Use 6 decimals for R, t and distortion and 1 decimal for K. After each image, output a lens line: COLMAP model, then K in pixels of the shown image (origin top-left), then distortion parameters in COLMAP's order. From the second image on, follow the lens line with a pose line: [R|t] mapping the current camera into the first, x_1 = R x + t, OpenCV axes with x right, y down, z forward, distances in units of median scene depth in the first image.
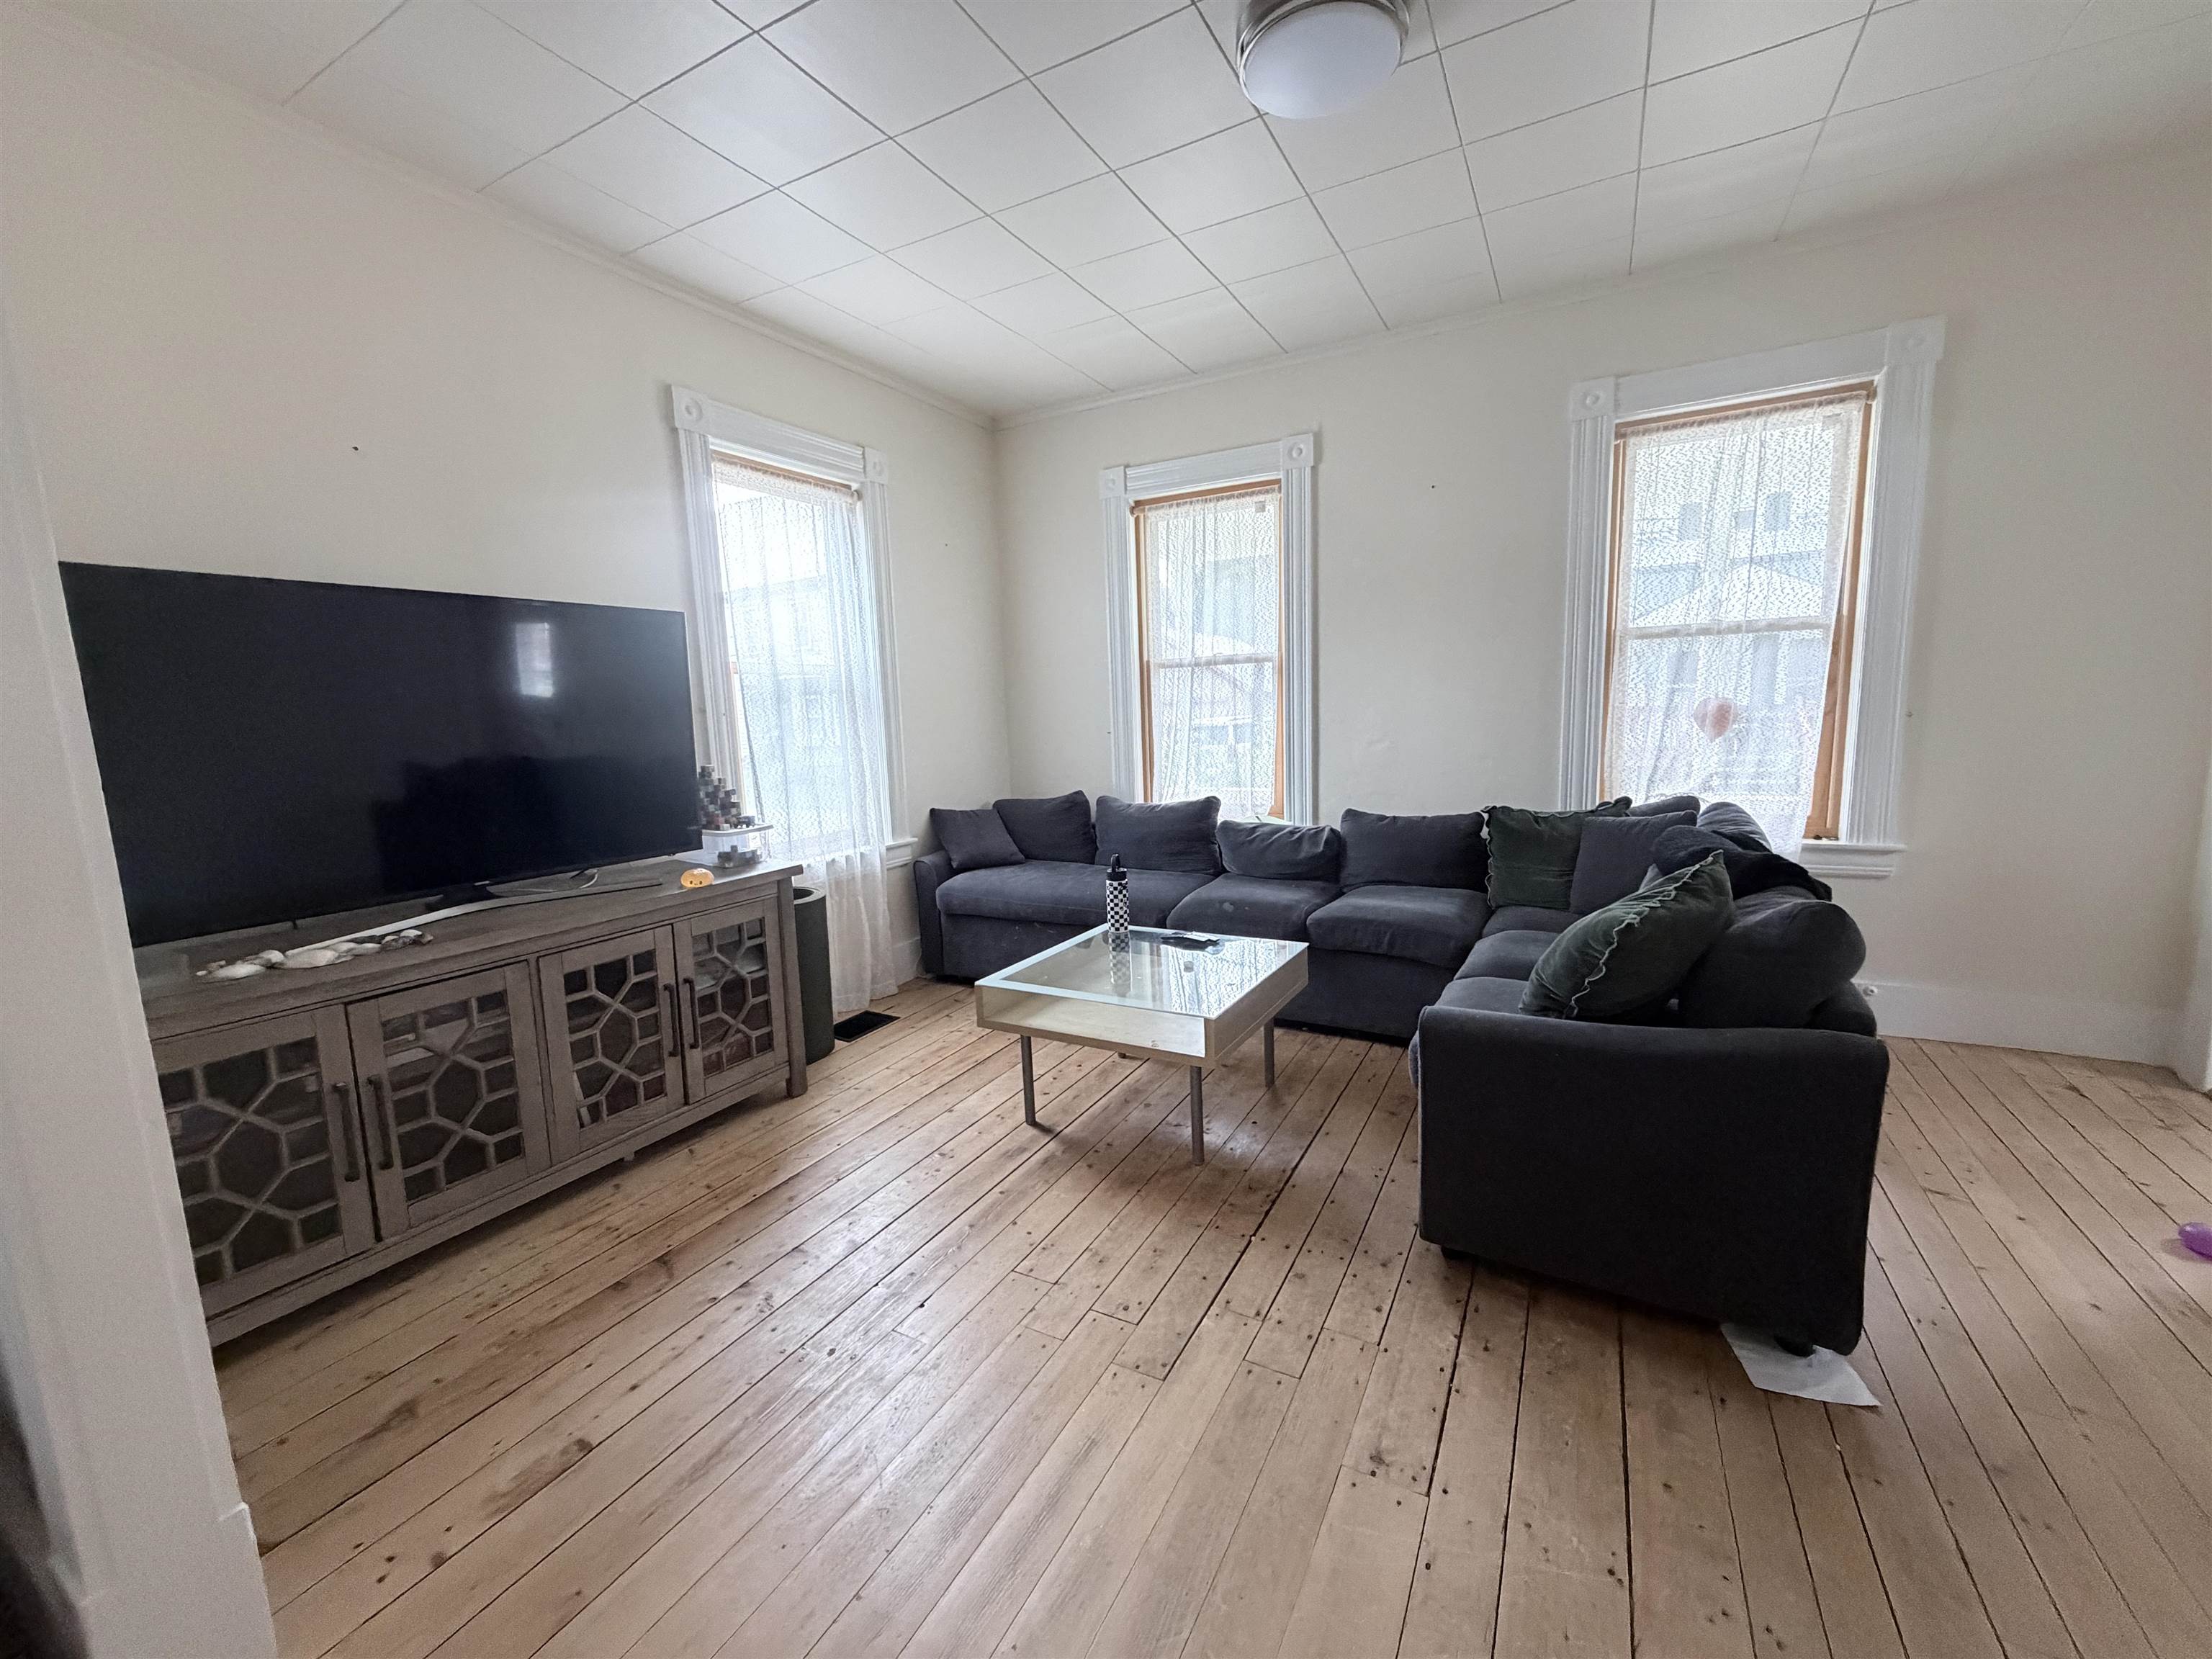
lens RADIAL K [[878.9, 0, 1099.9], [0, 878.9, 833.1], [0, 0, 1]] dist [-0.000134, -0.000319]
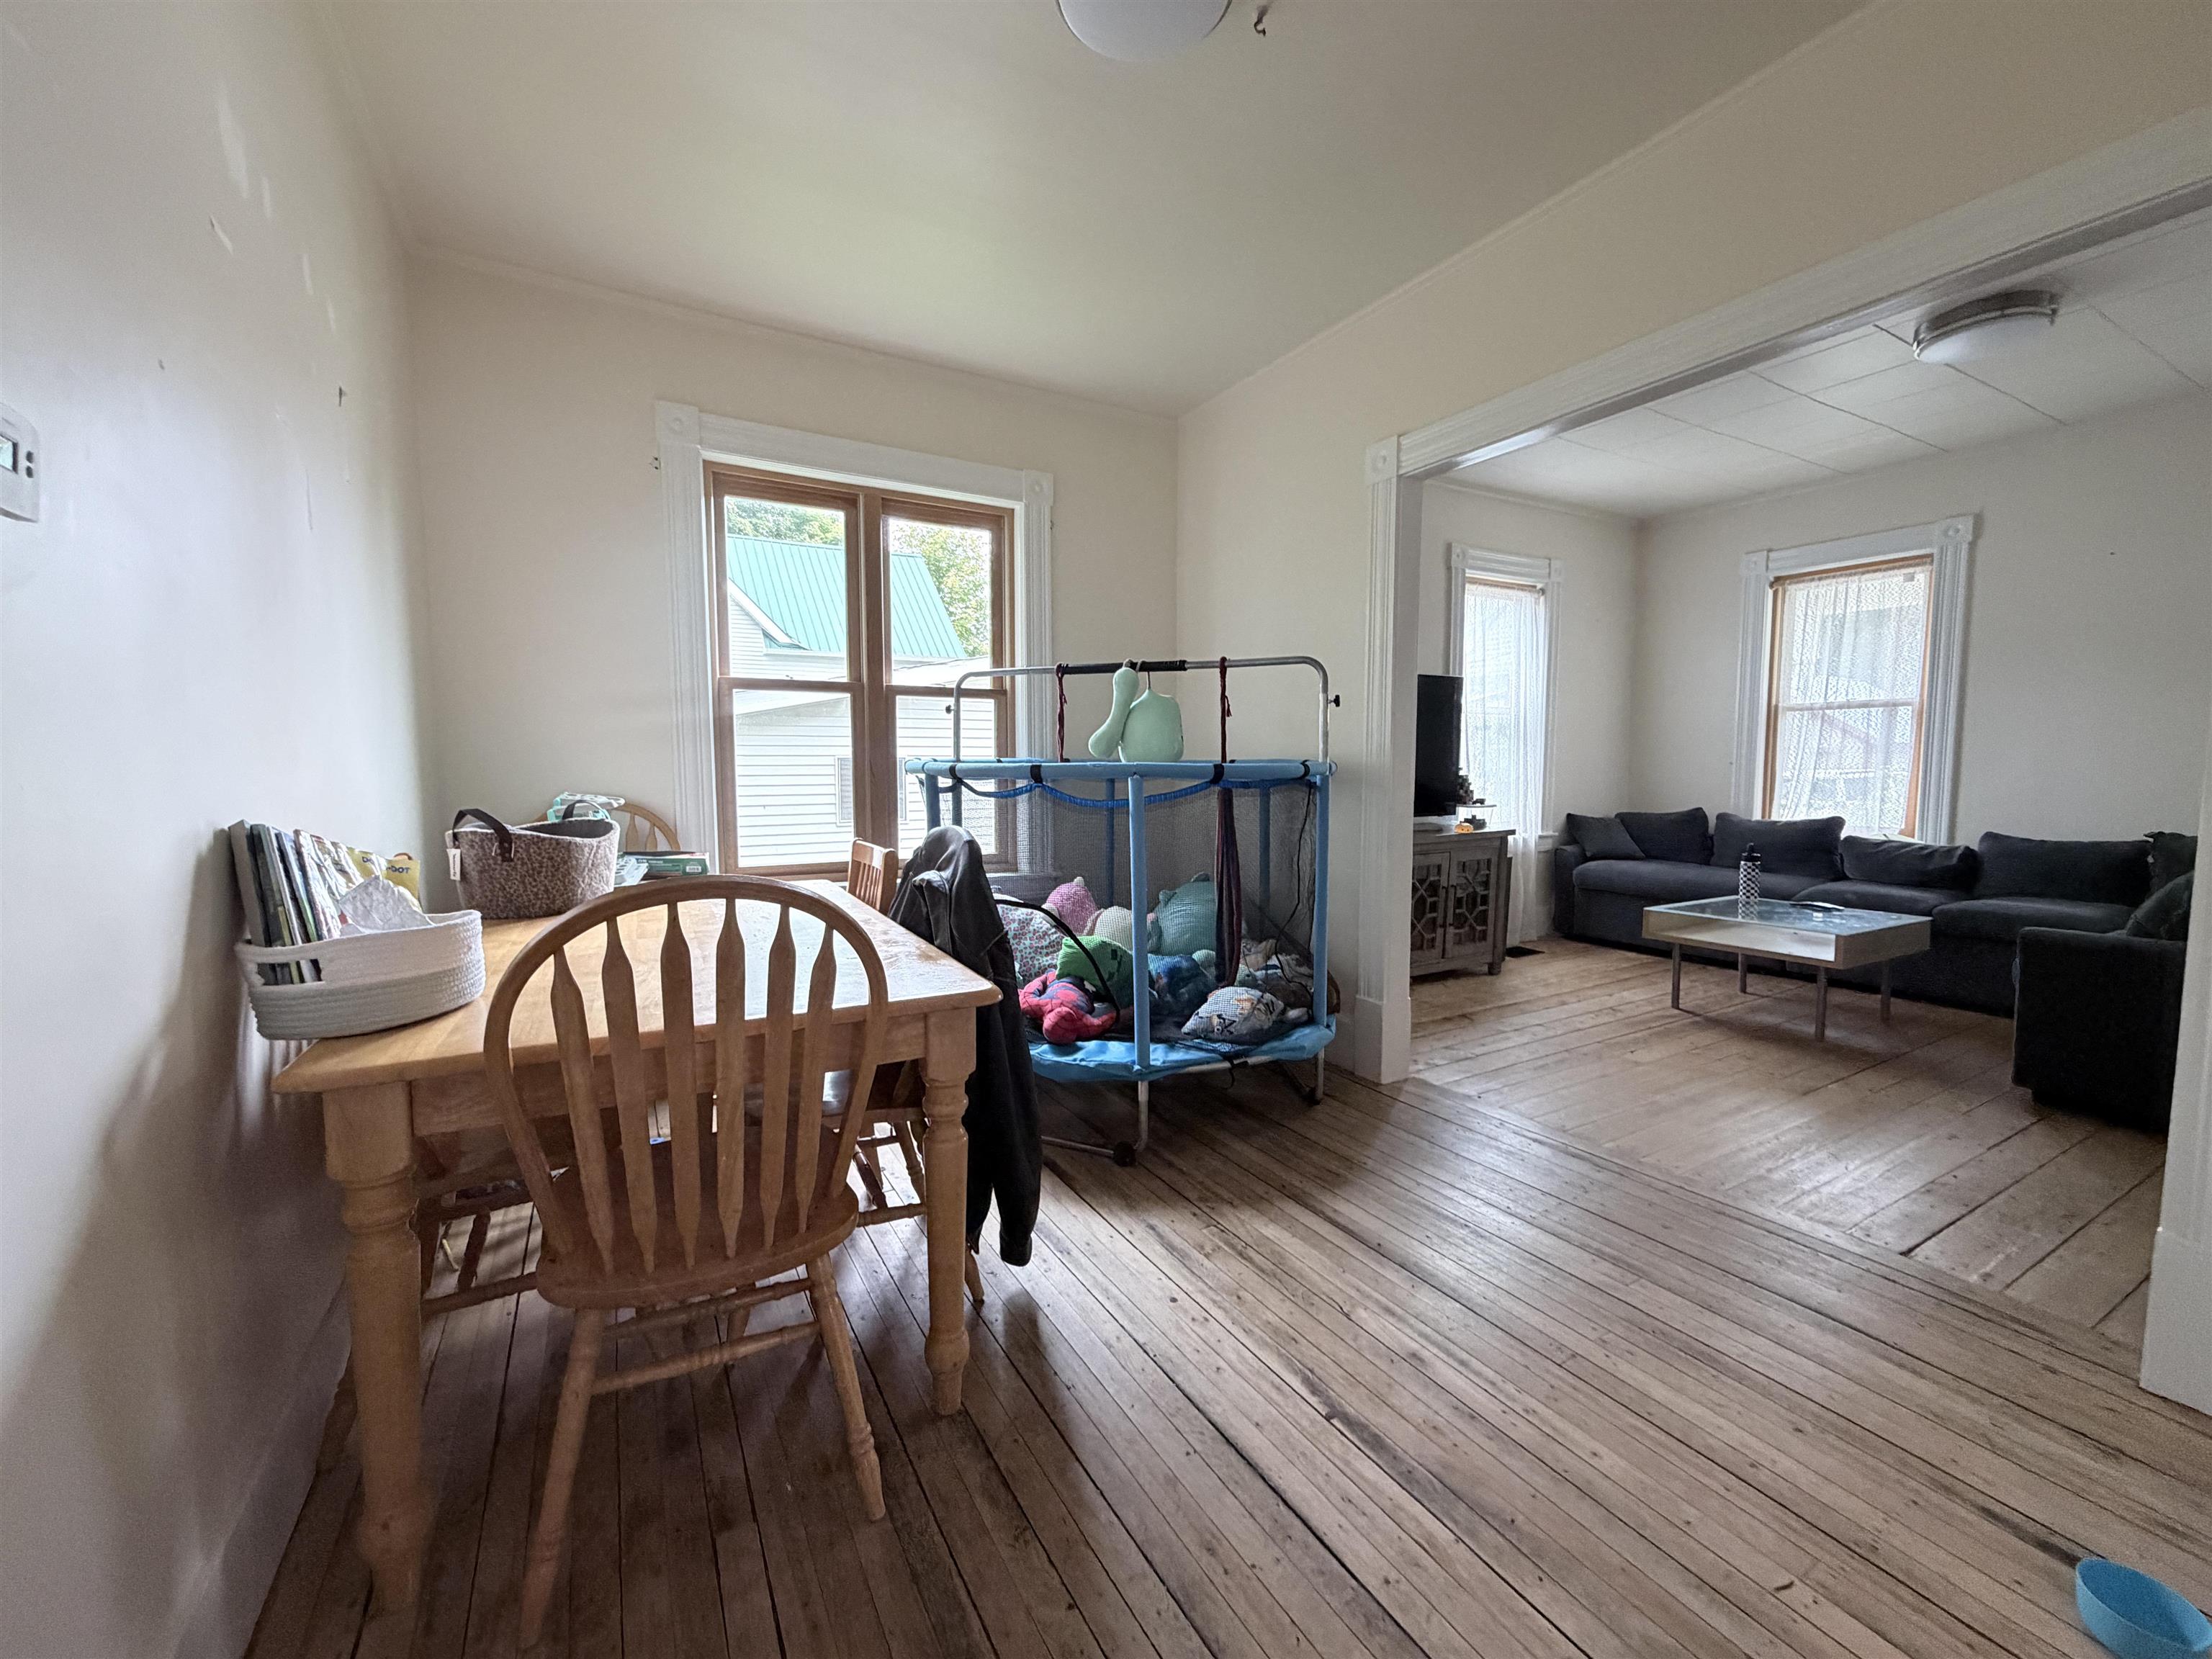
lens RADIAL K [[878.9, 0, 1099.9], [0, 878.9, 833.1], [0, 0, 1]] dist [-0.000134, -0.000319]
pose [[0.852777, 0.075341, -0.516813, -0.123429], [-0.100729, 0.994688, -0.021204, 0.122281], [0.512470, 0.070141, 0.855836, -0.618548]]
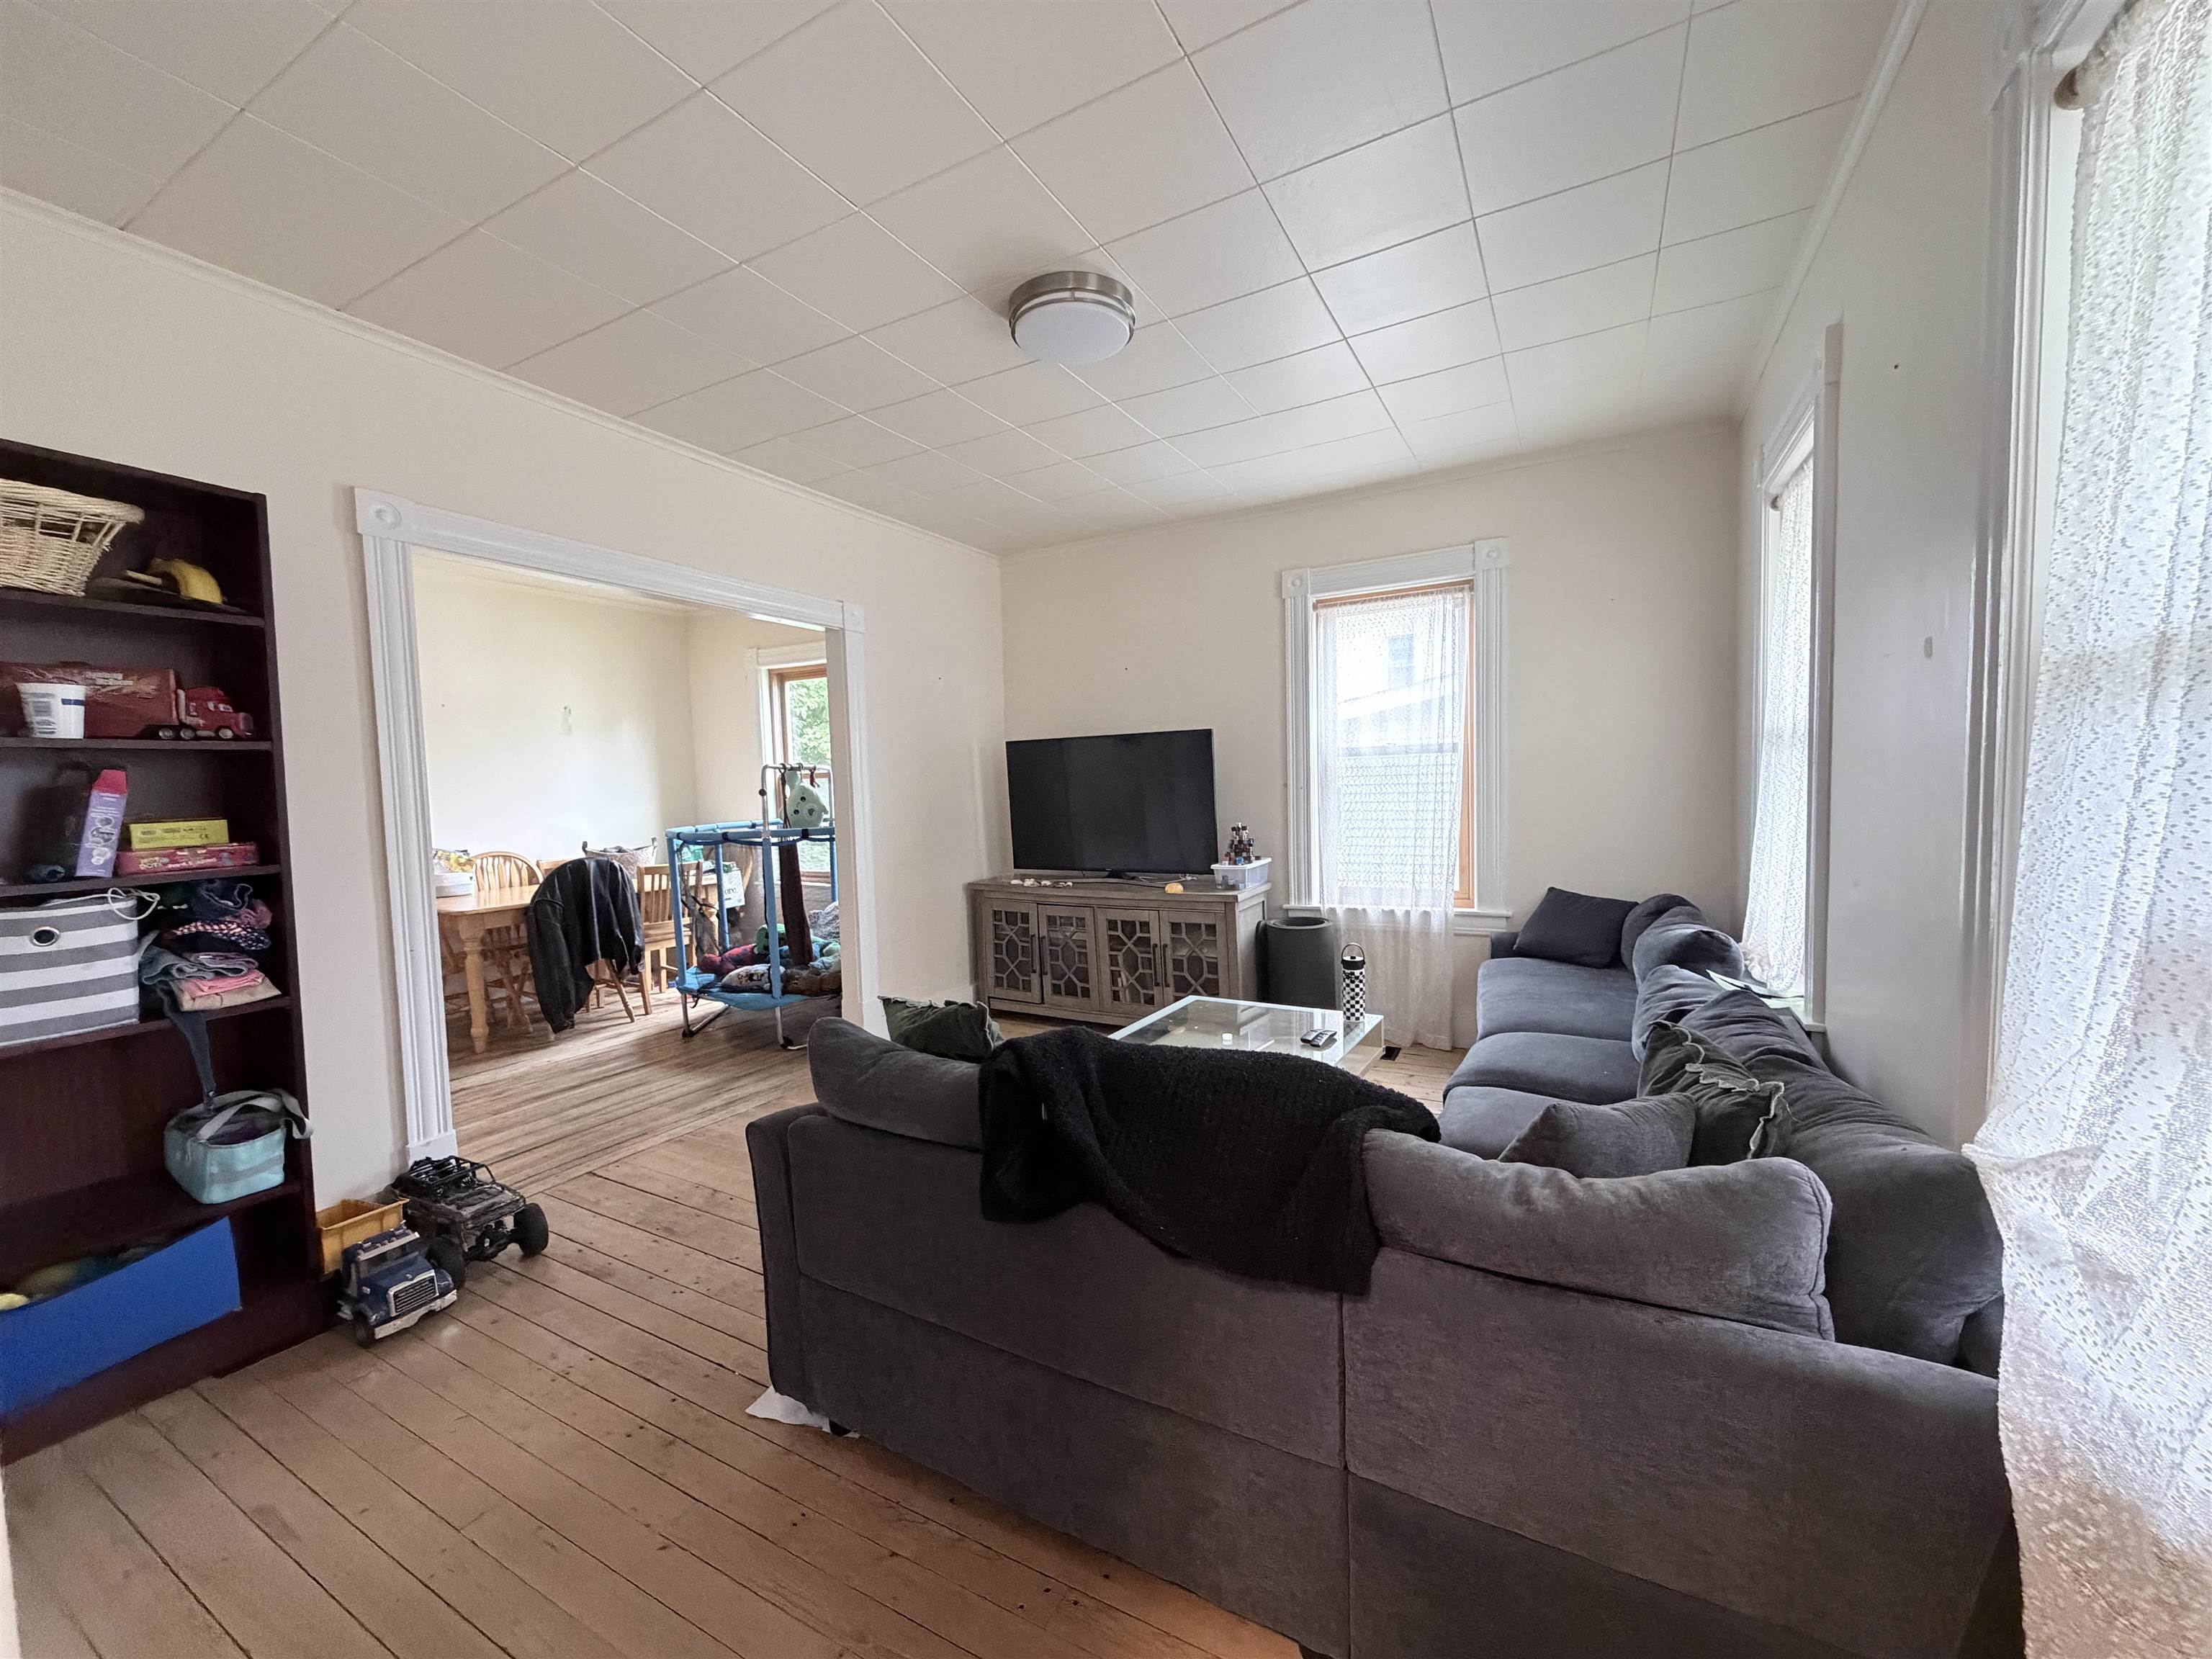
lens RADIAL K [[878.9, 0, 1099.9], [0, 878.9, 833.1], [0, 0, 1]] dist [-0.000134, -0.000319]
pose [[0.001503, 0.093517, -0.995617, 0.873535], [-0.112834, 0.989275, 0.092751, -0.139747], [0.993613, 0.112200, 0.012039, 0.592297]]
